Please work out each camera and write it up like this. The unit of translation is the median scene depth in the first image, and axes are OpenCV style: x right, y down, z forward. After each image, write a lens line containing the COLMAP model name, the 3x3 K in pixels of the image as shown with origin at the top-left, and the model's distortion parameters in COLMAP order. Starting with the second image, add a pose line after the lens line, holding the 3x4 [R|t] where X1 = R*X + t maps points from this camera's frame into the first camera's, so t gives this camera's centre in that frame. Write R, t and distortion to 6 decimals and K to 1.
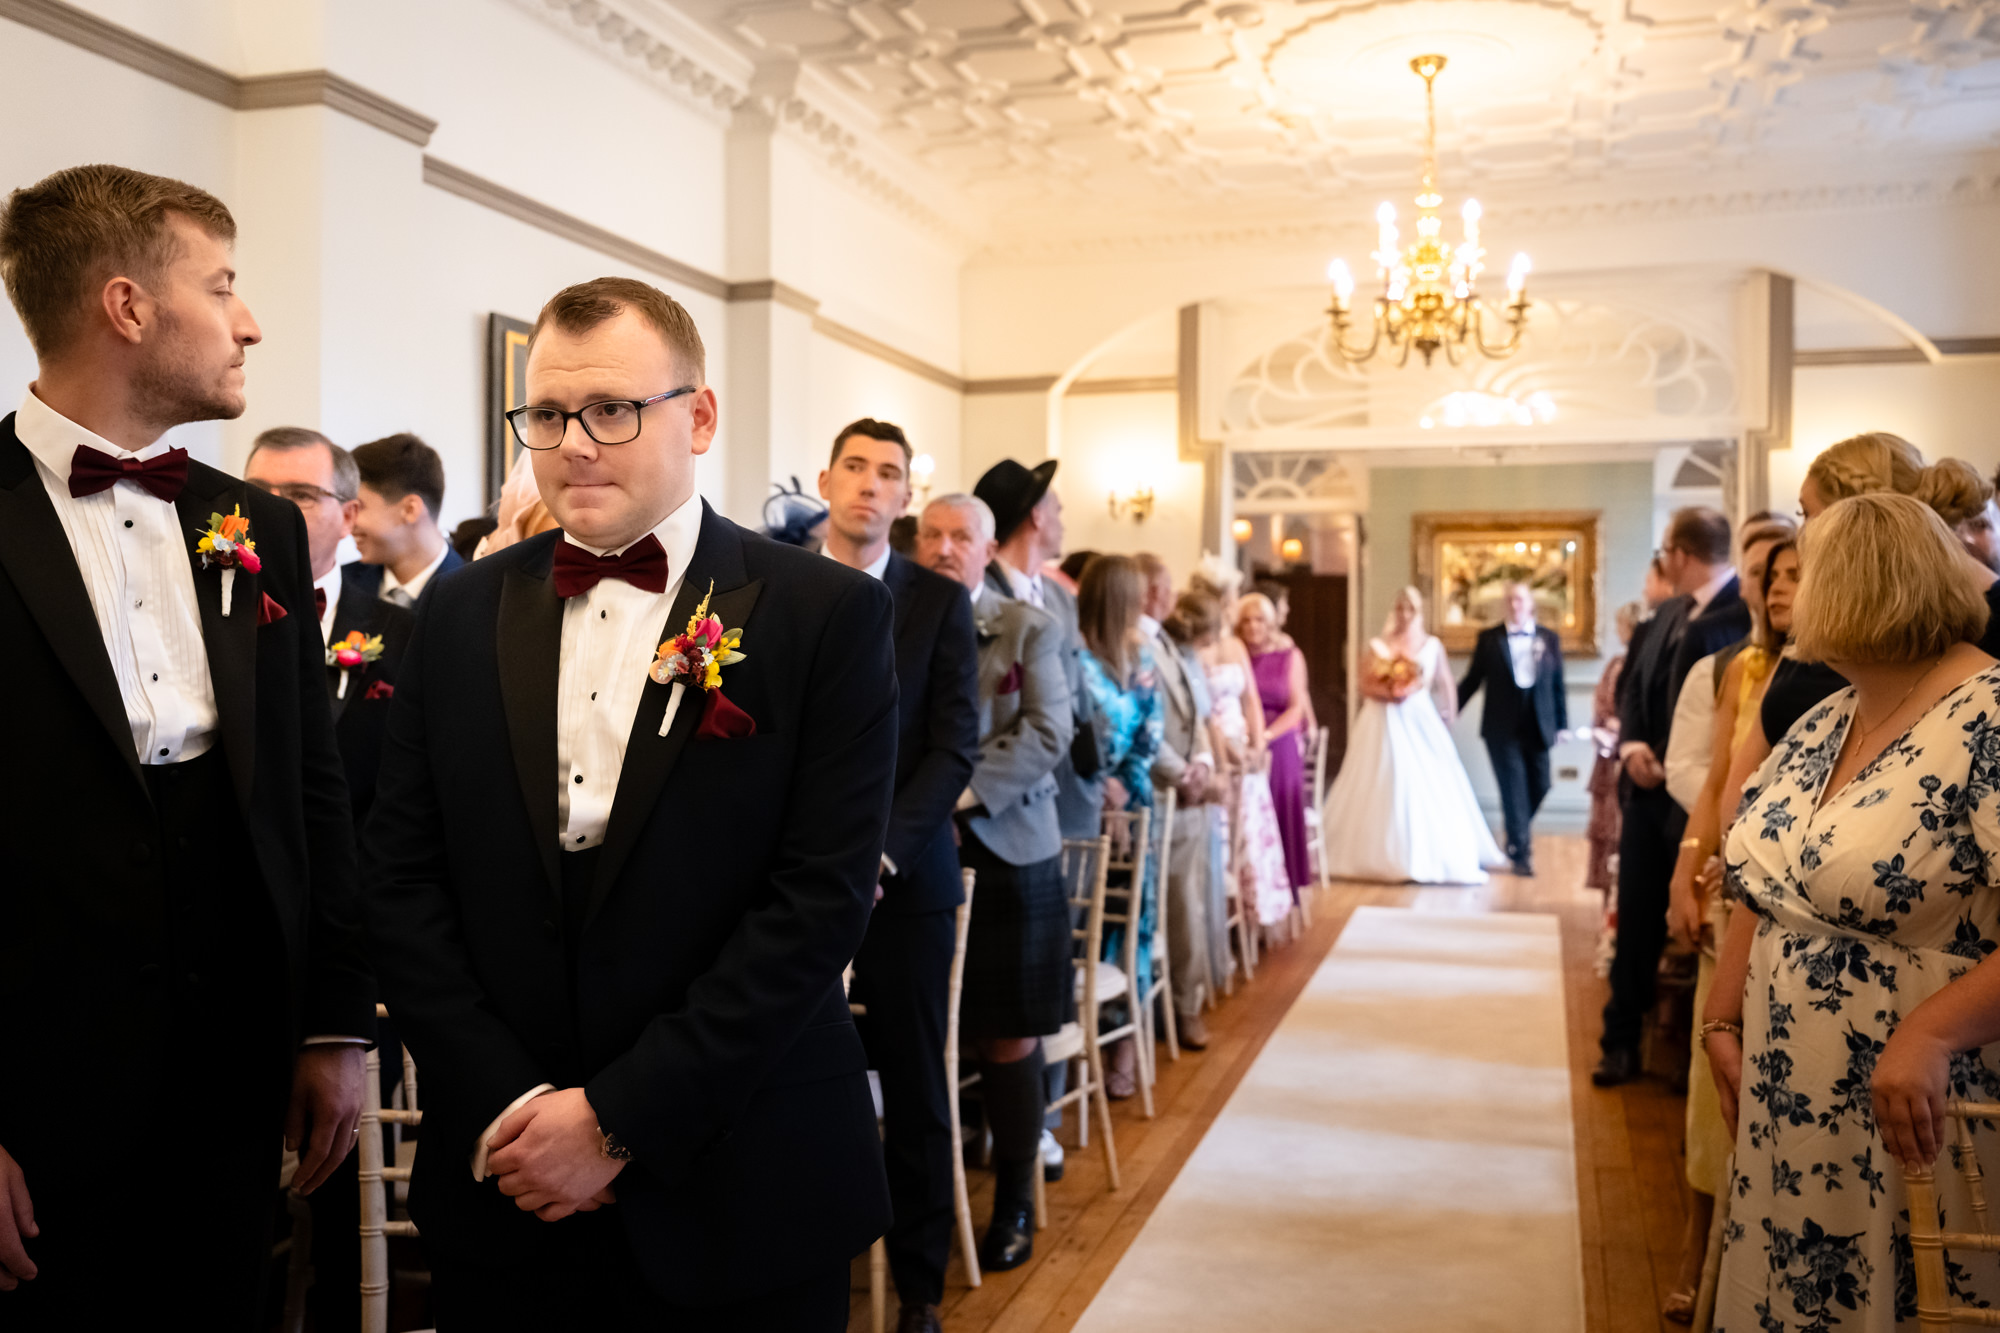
lens RADIAL K [[1698.0, 0, 1033.6], [0, 1698.0, 645.9], [0, 0, 1]] dist [-0.027620, -0.005330]
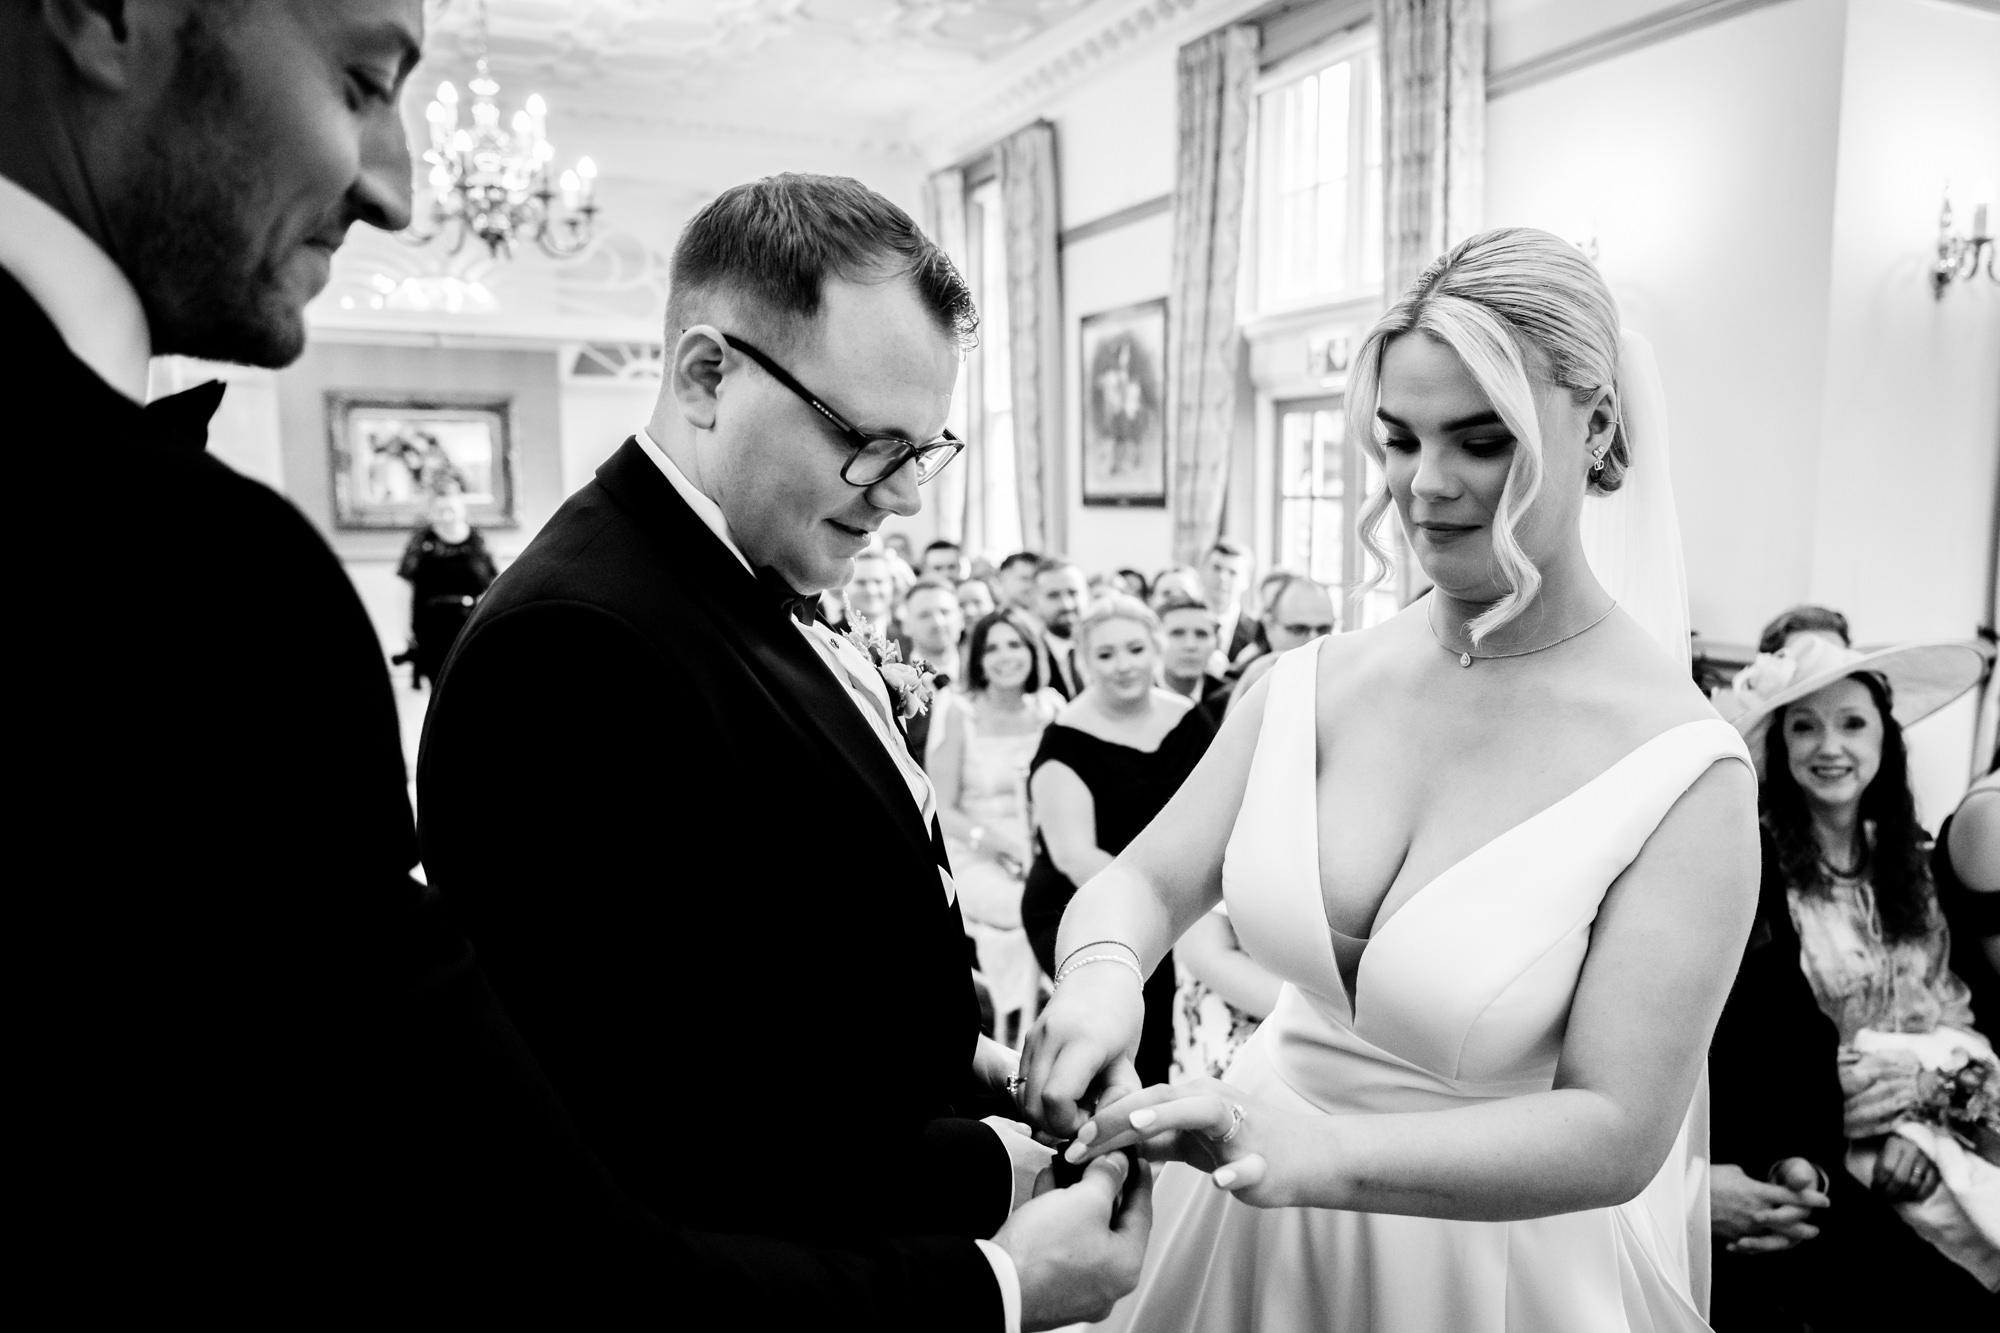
lens RADIAL K [[1452.3, 0, 1060.9], [0, 1452.3, 695.7], [0, 0, 1]] dist [-0.010753, -0.002660]
pose [[0.723591, -0.095888, 0.683536, -0.114583], [0.004675, 0.990961, 0.134066, -0.018024], [-0.690213, -0.093813, 0.717499, 0.104836]]
